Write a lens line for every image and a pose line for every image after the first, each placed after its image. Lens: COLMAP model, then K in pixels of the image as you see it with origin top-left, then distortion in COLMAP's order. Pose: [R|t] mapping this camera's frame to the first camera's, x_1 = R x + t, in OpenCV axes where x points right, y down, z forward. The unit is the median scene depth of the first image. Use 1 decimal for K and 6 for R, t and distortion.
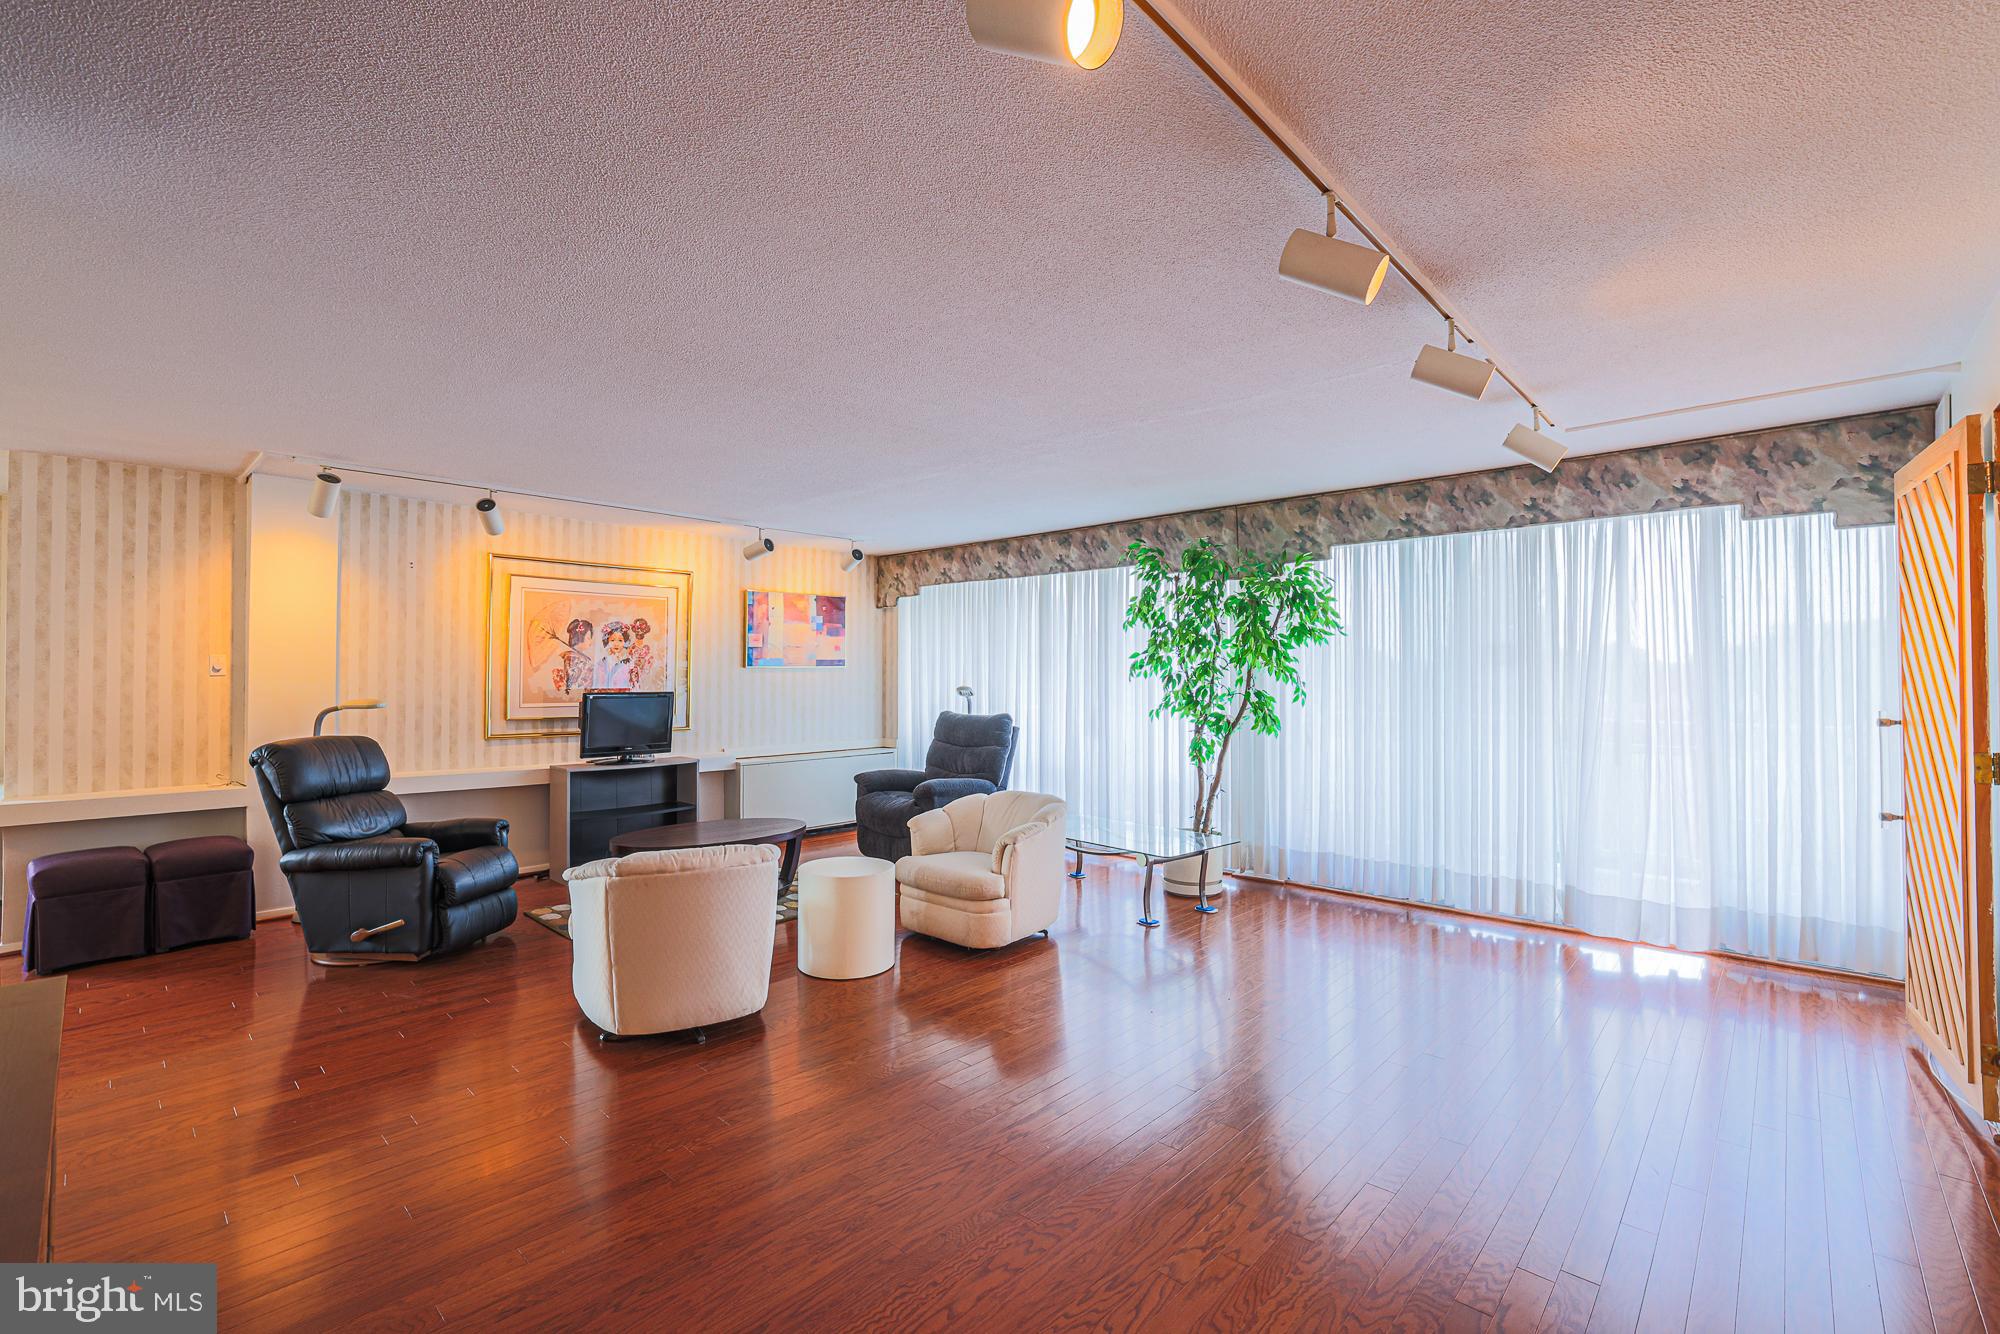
lens RADIAL K [[884.4, 0, 1005.1], [0, 884.4, 664.2], [0, 0, 1]] dist [-0.023172, 0.006756]
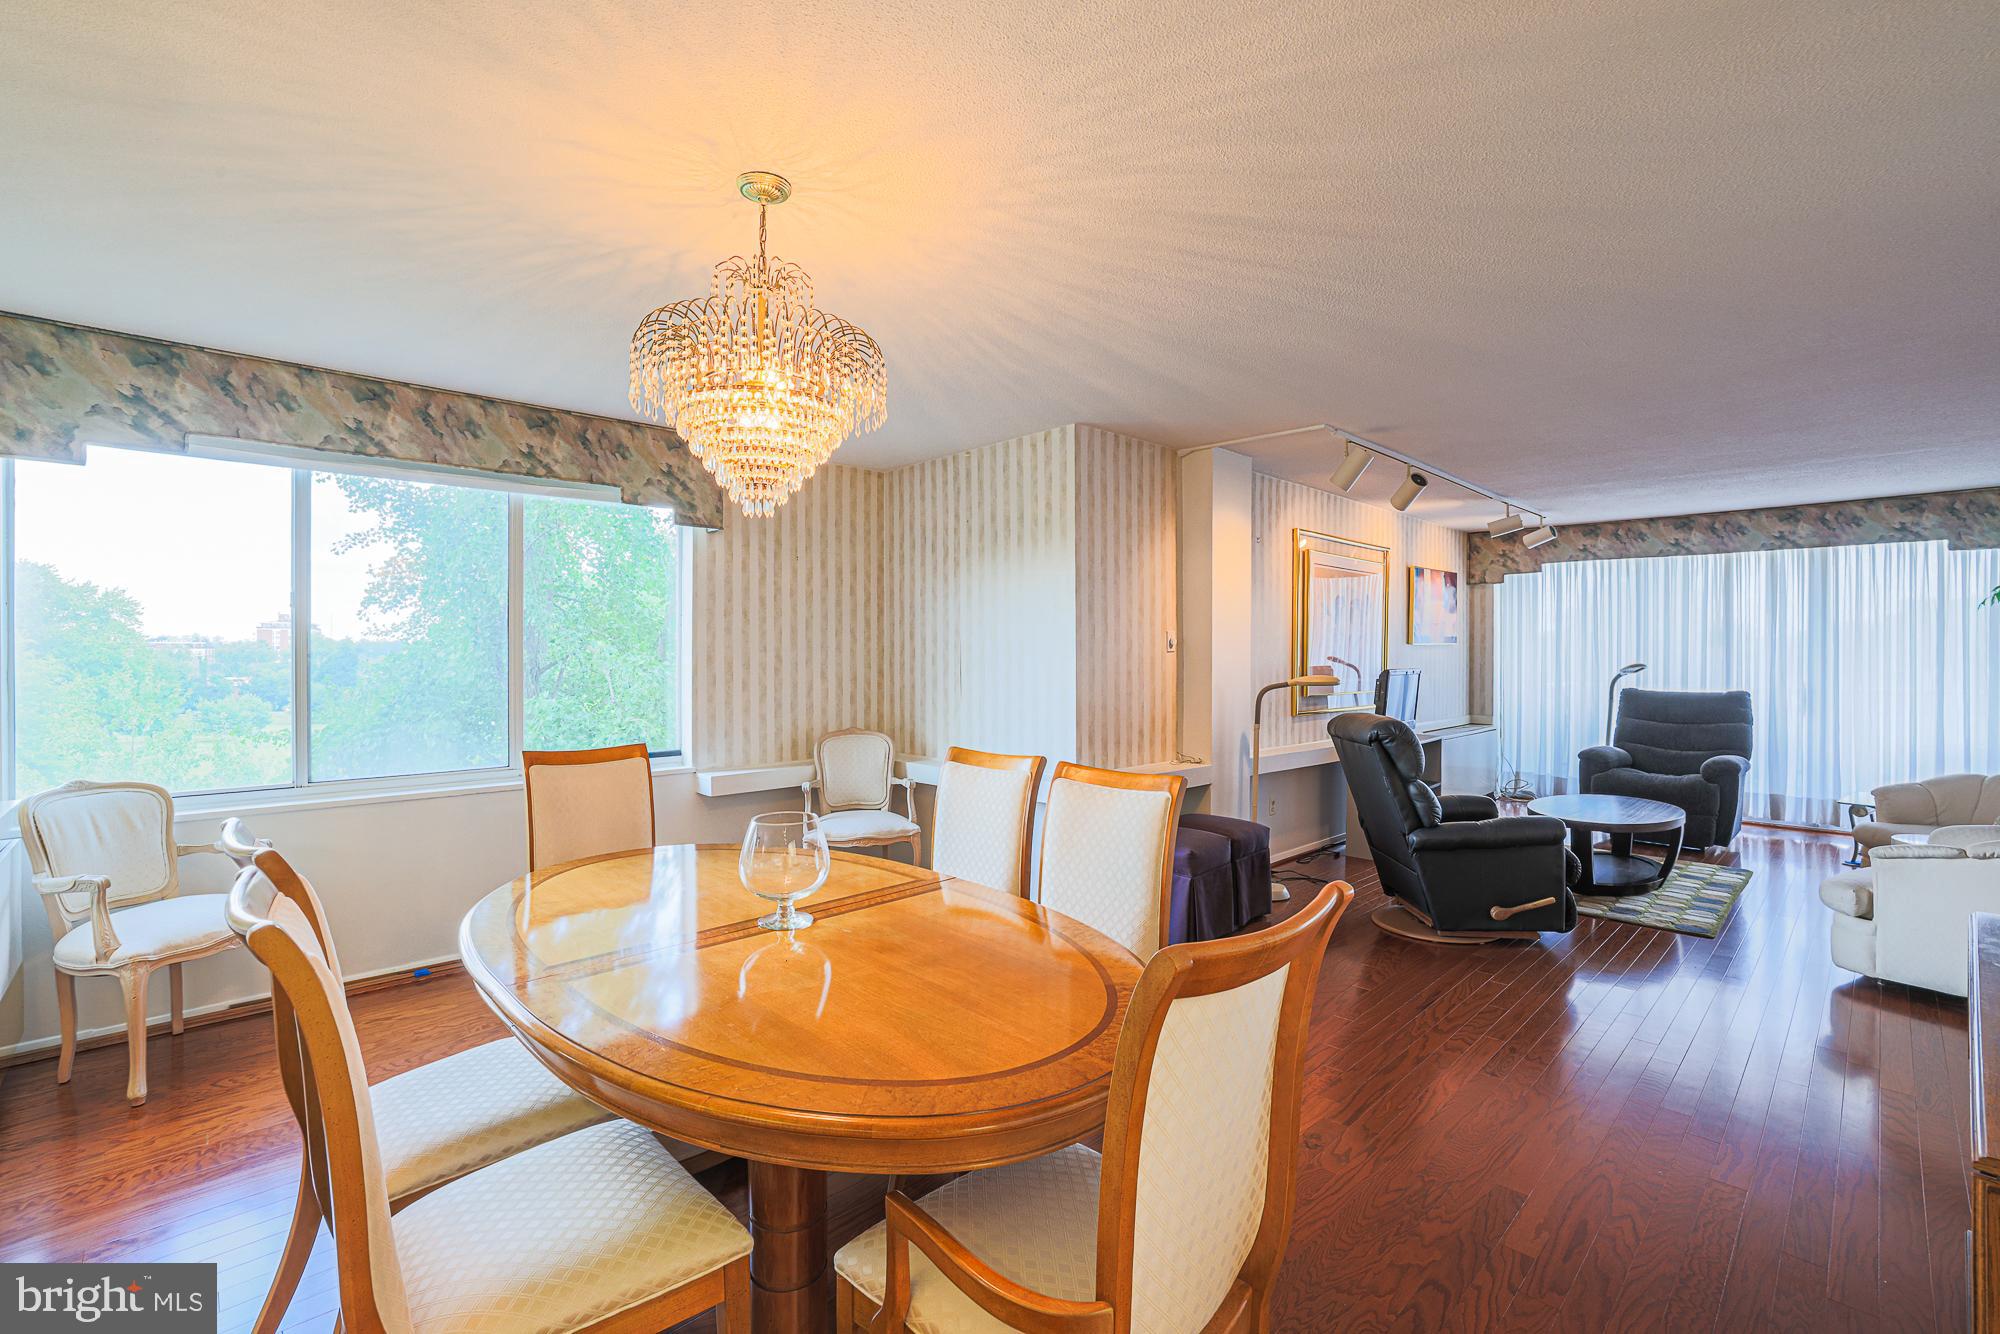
lens RADIAL K [[884.4, 0, 1046.5], [0, 884.4, 647.0], [0, 0, 1]] dist [-0.023172, 0.006756]
pose [[0.999599, 0.000182, -0.028323, -0.845814], [0.000058, 0.999964, 0.008487, -0.001877], [0.028323, -0.008485, 0.999563, -0.007675]]
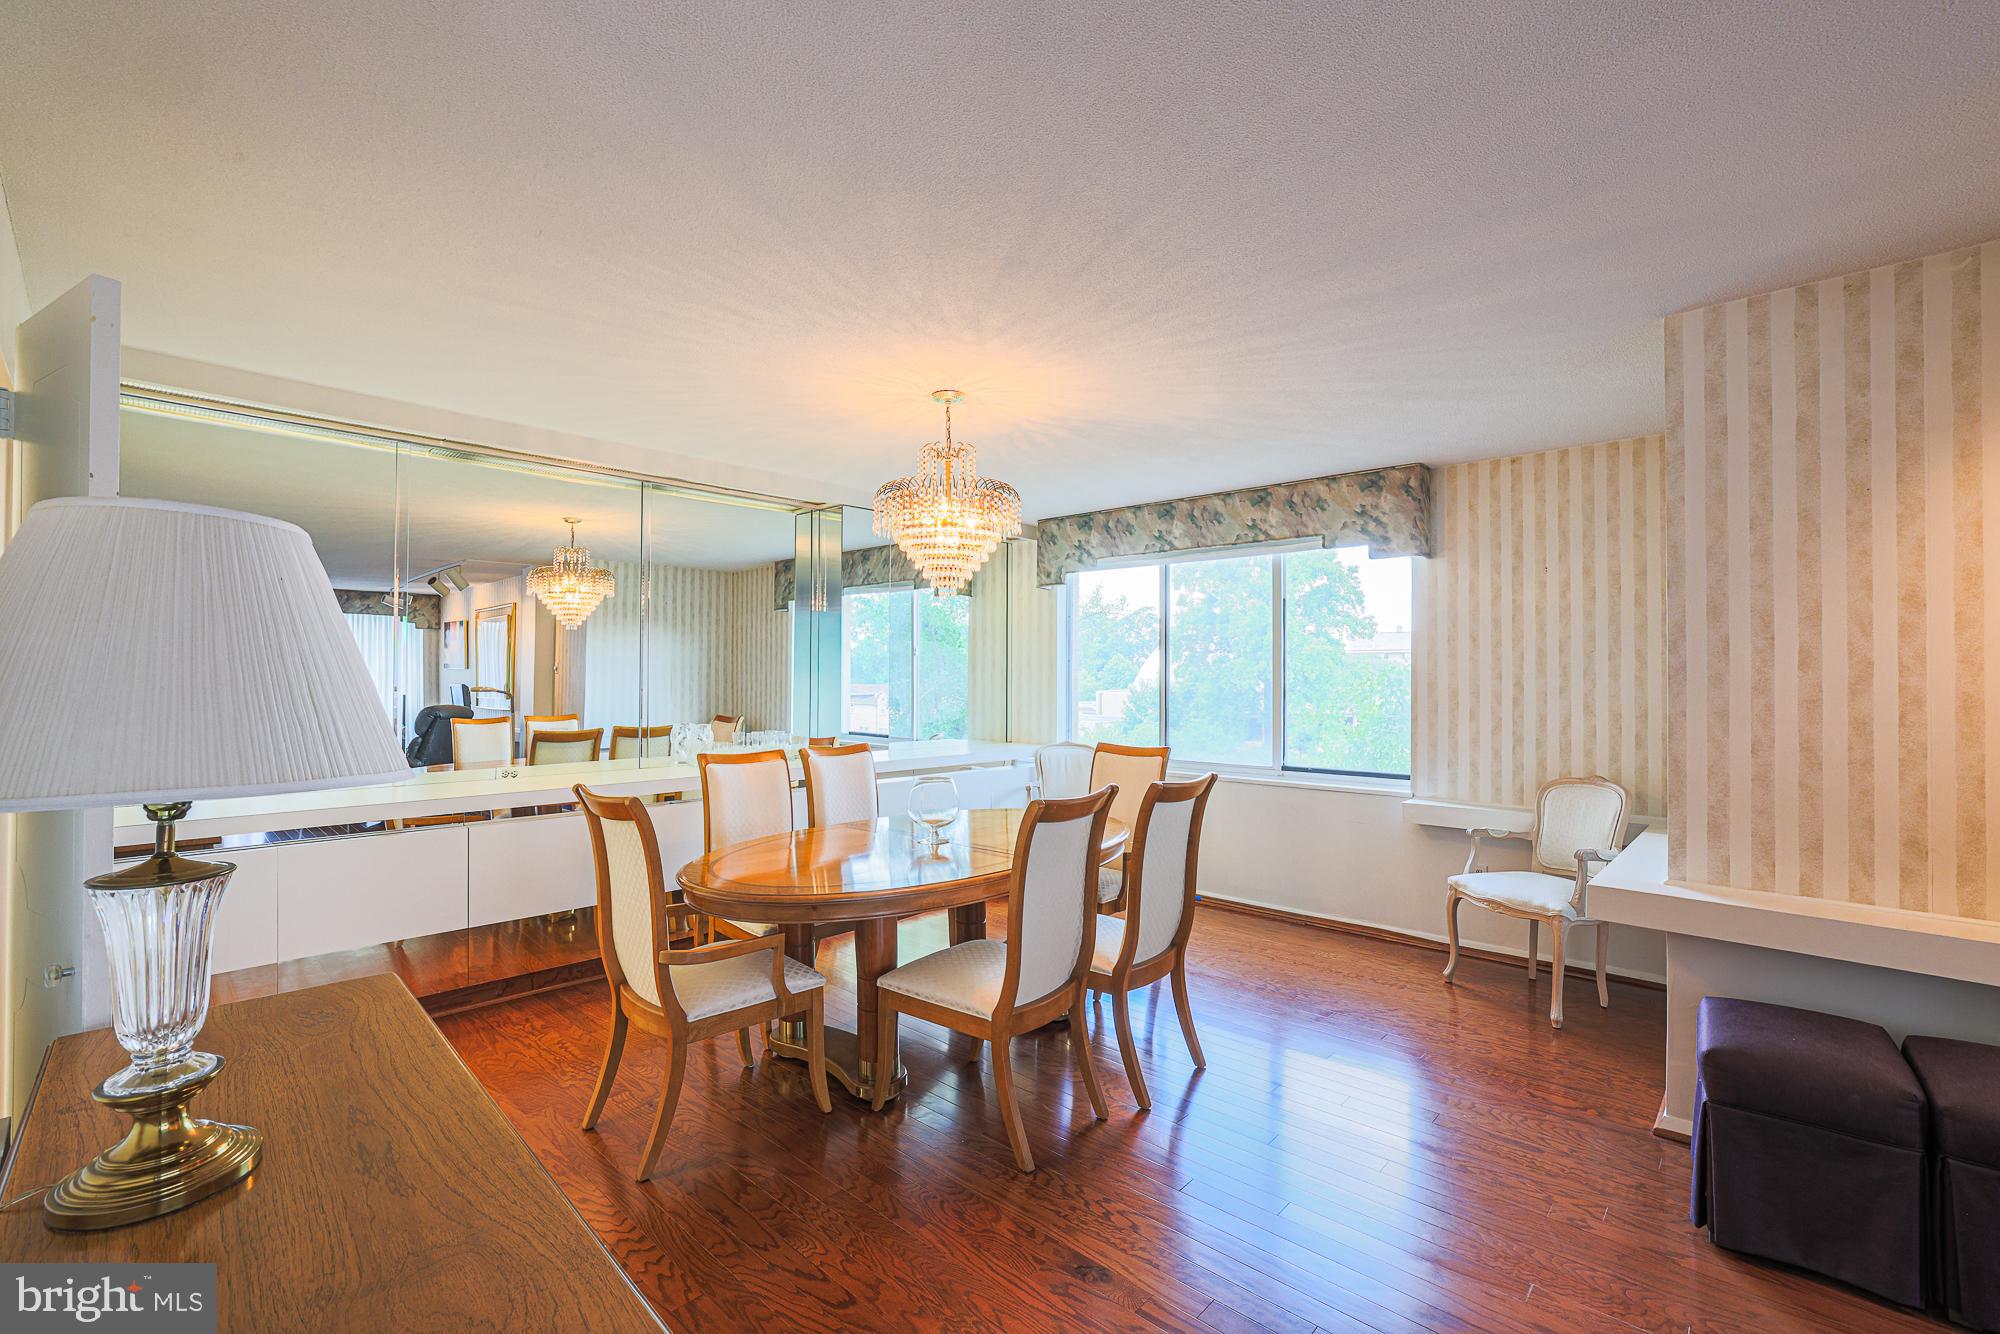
lens RADIAL K [[884.4, 0, 994.0], [0, 884.4, 666.9], [0, 0, 1]] dist [-0.023172, 0.006756]
pose [[0.009189, -0.013793, -0.999863, -0.393487], [0.005533, 0.999890, -0.013743, 0.006868], [0.999942, -0.005406, 0.009264, 0.379910]]
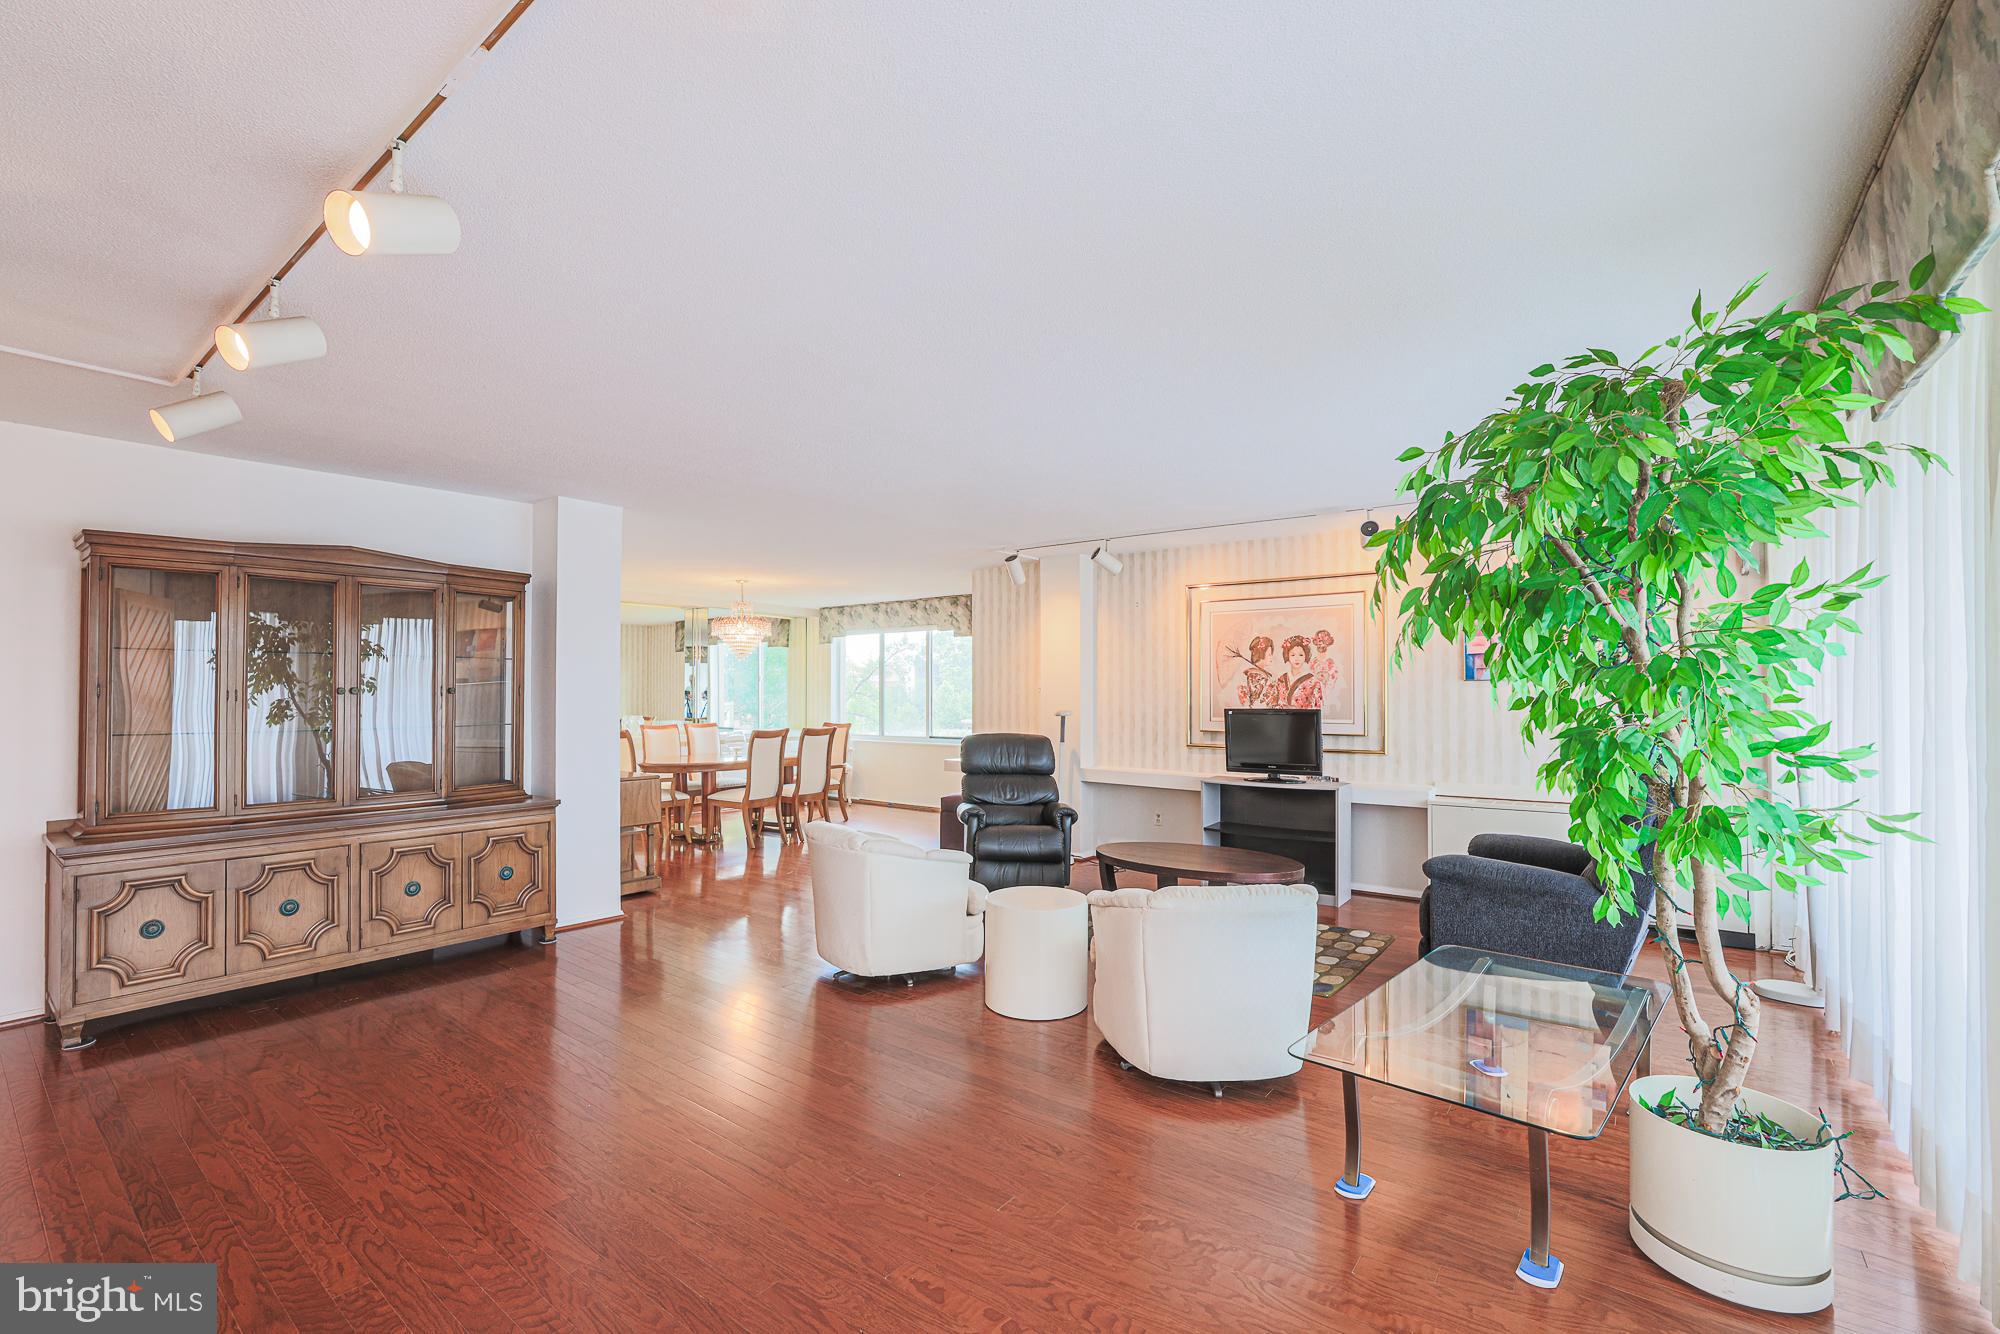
lens RADIAL K [[884.4, 0, 992.3], [0, 884.4, 683.6], [0, 0, 1]] dist [-0.023172, 0.006756]
pose [[0.102819, -0.013411, -0.994610, 0.532194], [0.009284, 0.999878, -0.012522, 0.014025], [0.994657, -0.007946, 0.102931, 0.619997]]
